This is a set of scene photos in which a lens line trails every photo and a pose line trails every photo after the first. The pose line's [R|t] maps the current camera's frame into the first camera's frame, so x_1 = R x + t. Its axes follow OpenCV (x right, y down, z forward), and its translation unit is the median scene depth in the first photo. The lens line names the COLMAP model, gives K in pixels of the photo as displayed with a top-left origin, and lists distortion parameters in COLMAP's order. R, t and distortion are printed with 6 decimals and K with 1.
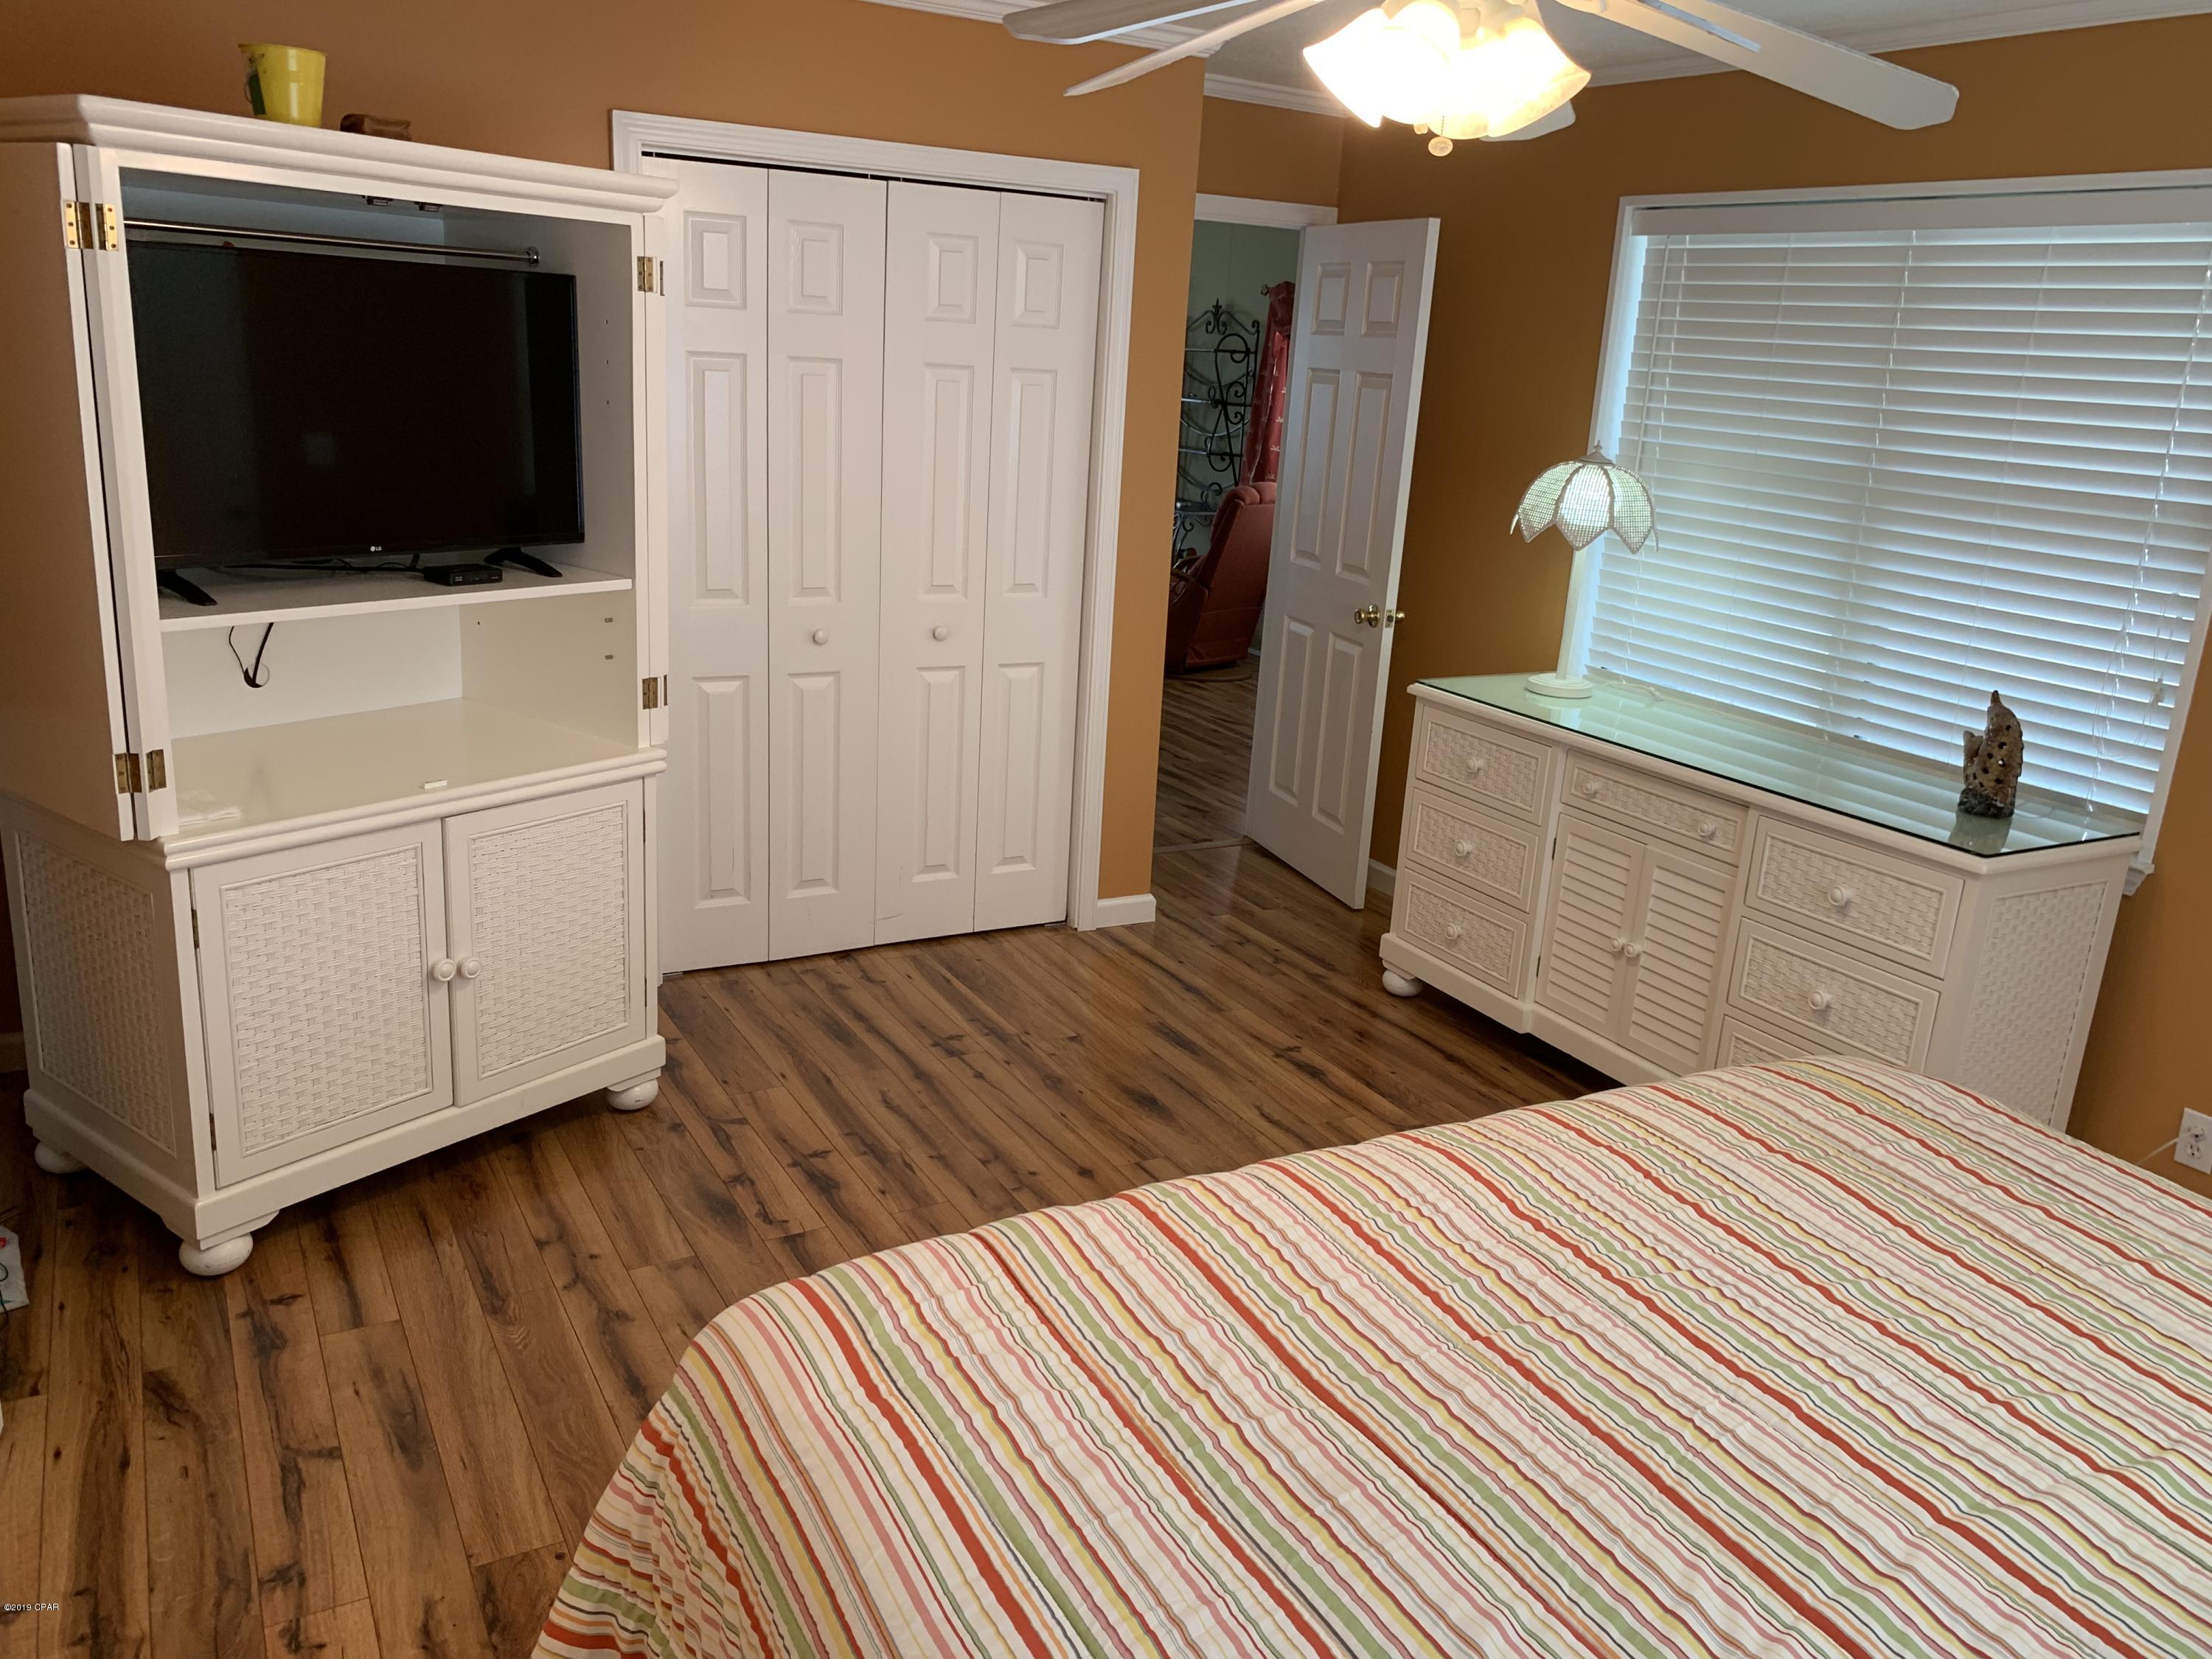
lens RADIAL K [[1692.2, 0, 1106.7], [0, 1692.2, 812.8], [0, 0, 1]] dist [0.039055, -0.044687]
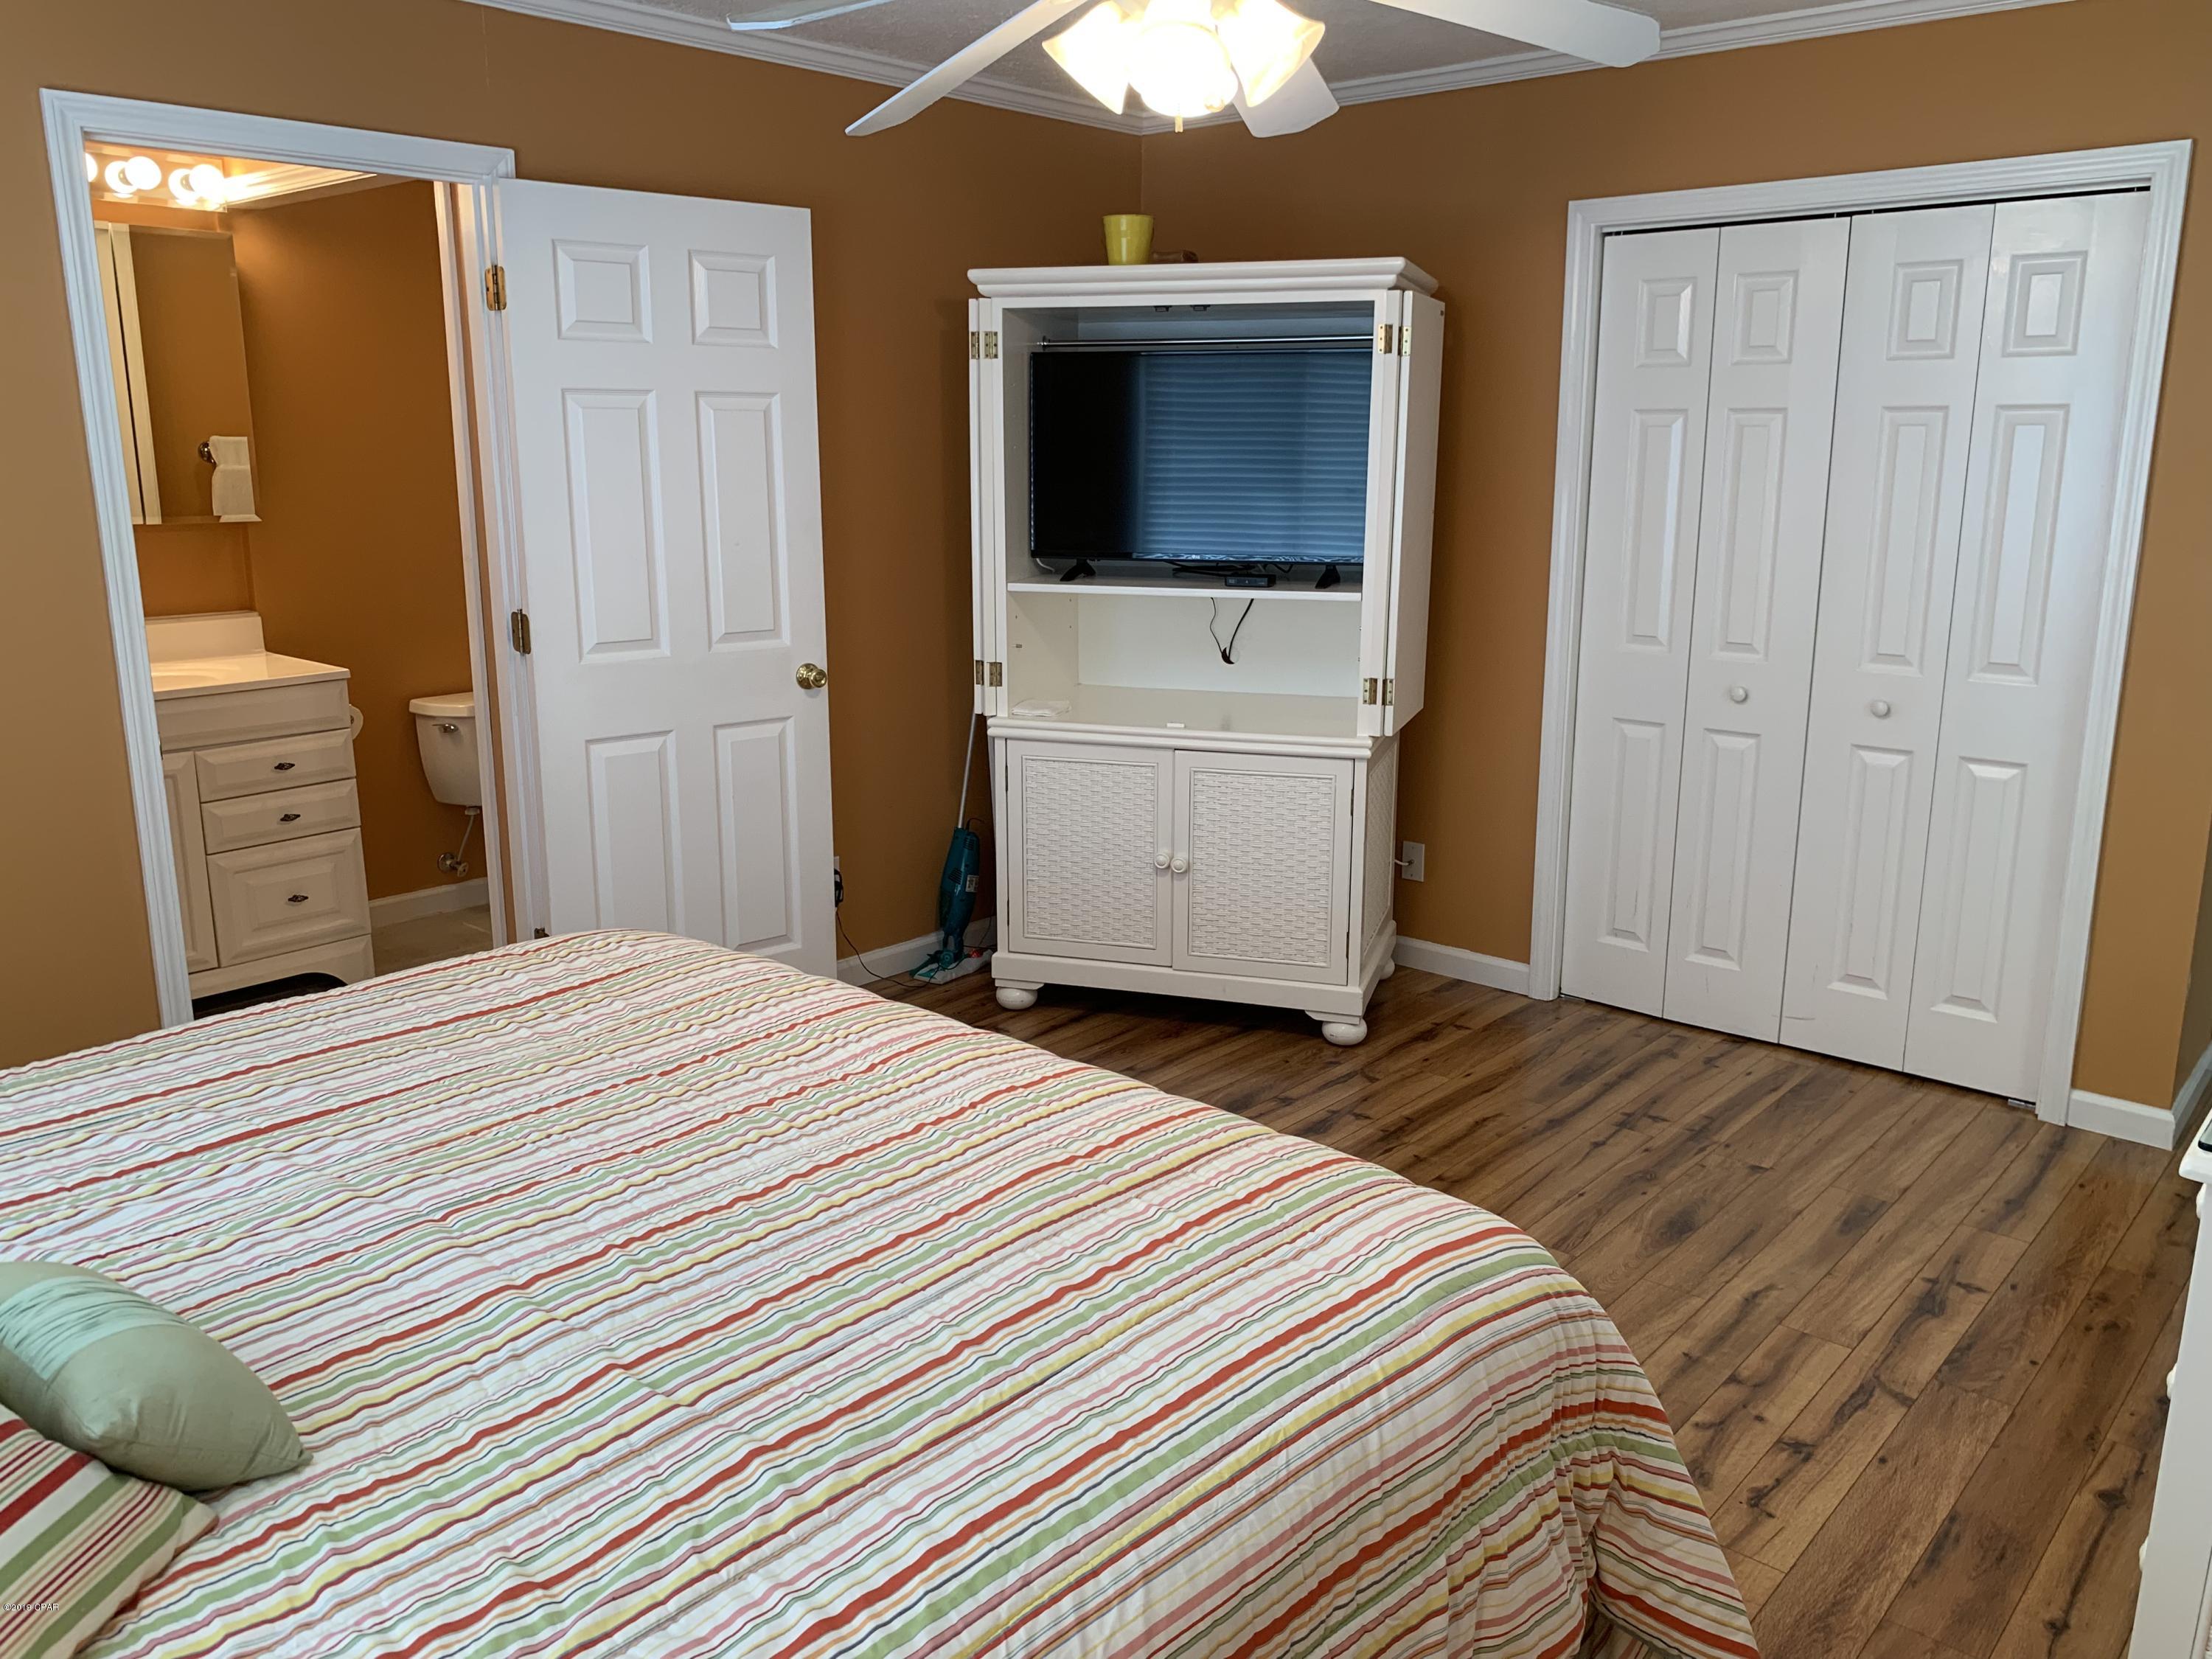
lens RADIAL K [[1692.2, 0, 1098.1], [0, 1692.2, 782.8], [0, 0, 1]] dist [0.039055, -0.044687]
pose [[0.321186, 0.130784, -0.937942, 0.677558], [-0.241338, 0.969021, 0.052475, -0.019910], [0.915748, 0.209507, 0.342800, 0.376640]]
